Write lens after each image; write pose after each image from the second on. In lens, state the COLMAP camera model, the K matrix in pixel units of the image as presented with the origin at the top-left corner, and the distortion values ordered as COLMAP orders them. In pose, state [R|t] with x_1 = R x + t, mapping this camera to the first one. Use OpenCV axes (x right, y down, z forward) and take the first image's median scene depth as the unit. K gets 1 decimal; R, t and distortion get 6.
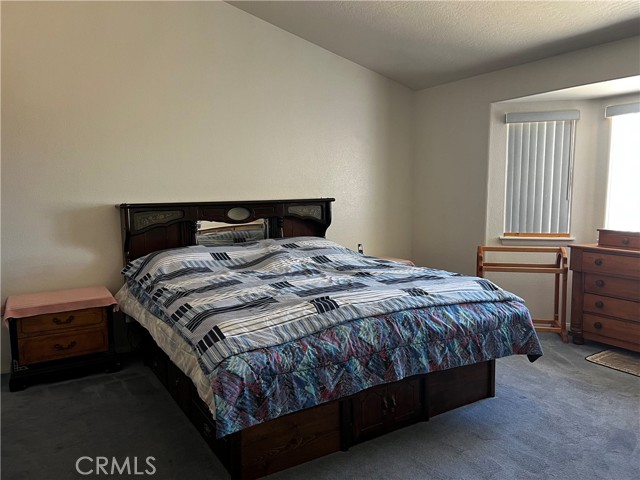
lens RADIAL K [[483.9, 0, 320.0], [0, 483.9, 240.0], [0, 0, 1]] dist [0.063664, -0.084108]
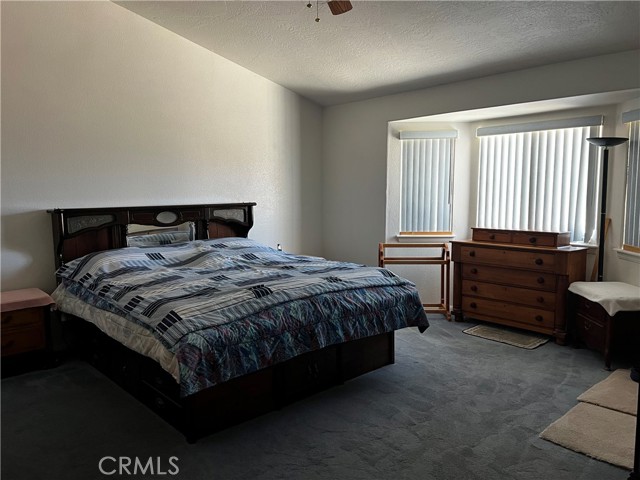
lens RADIAL K [[483.9, 0, 320.0], [0, 483.9, 240.0], [0, 0, 1]] dist [0.063664, -0.084108]
pose [[0.981695, -0.017165, 0.189687, -0.060329], [0.018244, 0.999826, -0.003947, 0.009880], [-0.189586, 0.007335, 0.981837, -0.190441]]
